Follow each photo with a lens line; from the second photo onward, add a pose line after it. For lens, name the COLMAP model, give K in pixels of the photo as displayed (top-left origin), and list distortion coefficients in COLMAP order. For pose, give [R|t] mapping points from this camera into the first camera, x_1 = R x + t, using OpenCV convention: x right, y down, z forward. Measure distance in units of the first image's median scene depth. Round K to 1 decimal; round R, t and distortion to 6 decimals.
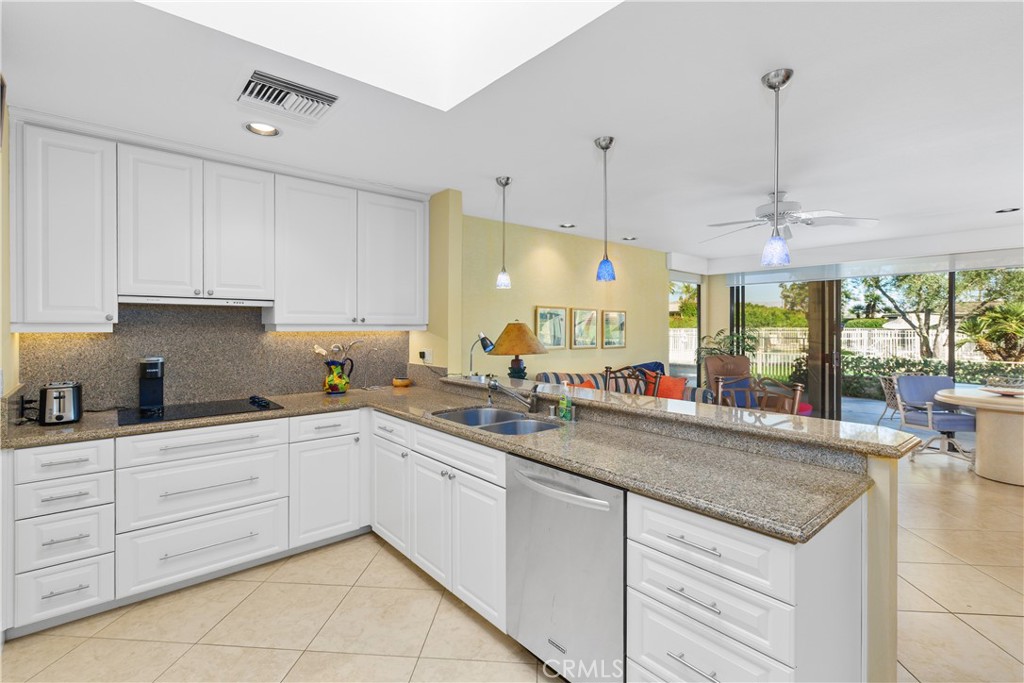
lens RADIAL K [[463.3, 0, 512.1], [0, 463.3, 332.0], [0, 0, 1]] dist [-0.001349, -0.000256]
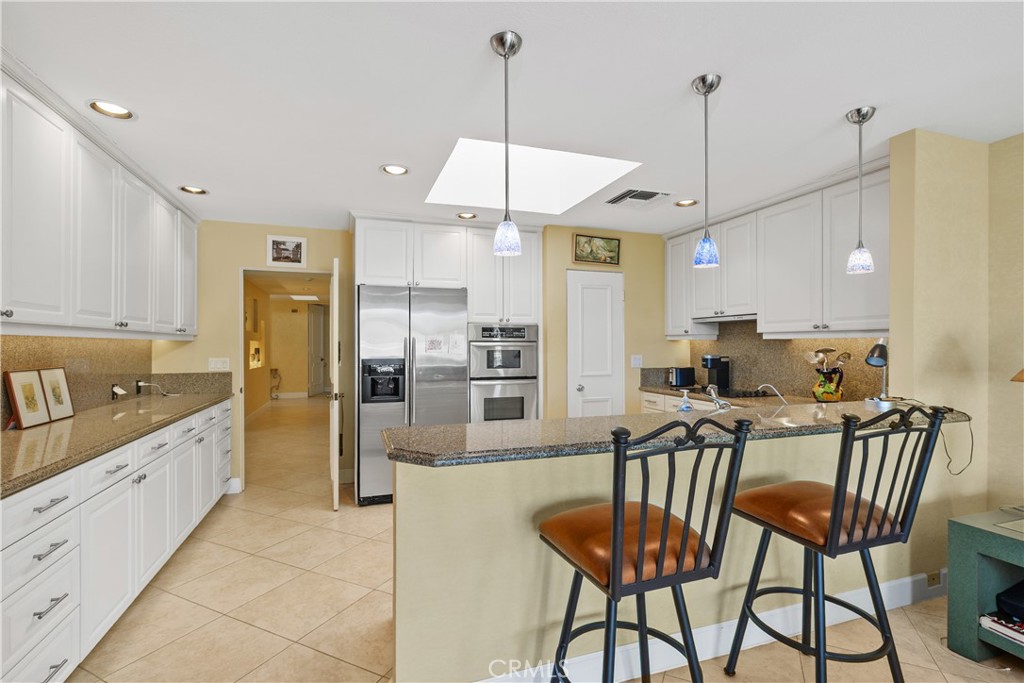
lens RADIAL K [[463.3, 0, 511.5], [0, 463.3, 343.2], [0, 0, 1]] dist [-0.001349, -0.000256]
pose [[-0.359960, -0.003166, -0.932962, 0.843800], [-0.011452, 0.999934, 0.001026, 0.015516], [0.932897, 0.011054, -0.359973, 0.810203]]
